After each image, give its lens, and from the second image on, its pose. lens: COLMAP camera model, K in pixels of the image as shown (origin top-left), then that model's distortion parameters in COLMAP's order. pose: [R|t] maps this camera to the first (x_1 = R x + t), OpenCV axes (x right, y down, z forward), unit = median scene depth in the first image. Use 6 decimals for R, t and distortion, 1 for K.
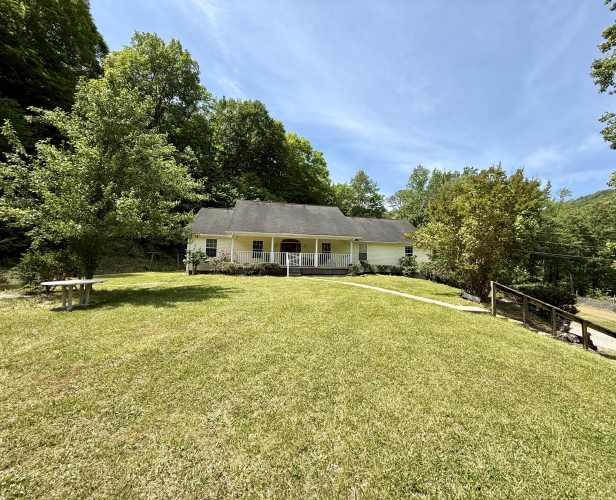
lens RADIAL K [[265.9, 0, 331.4], [0, 265.9, 245.9], [0, 0, 1]] dist [-0.001354, -0.000074]
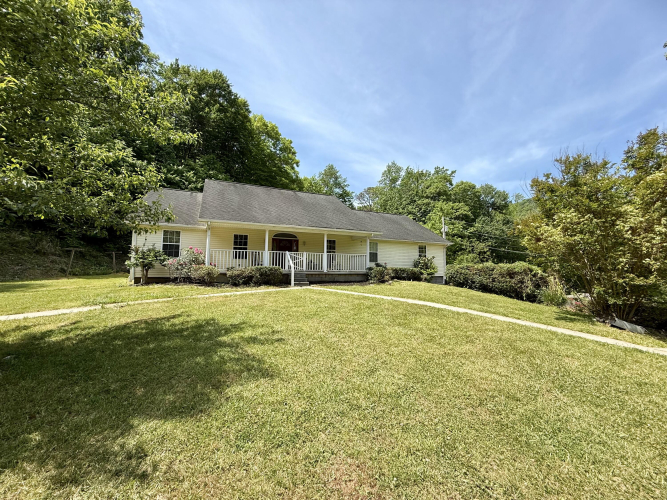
lens RADIAL K [[265.1, 0, 331.4], [0, 265.1, 248.5], [0, 0, 1]] dist [-0.000838, 0.000448]
pose [[0.985179, 0.013232, 0.171019, -0.110926], [-0.016143, 0.999747, 0.015640, 0.001793], [-0.170769, -0.018168, 0.985144, 0.178031]]
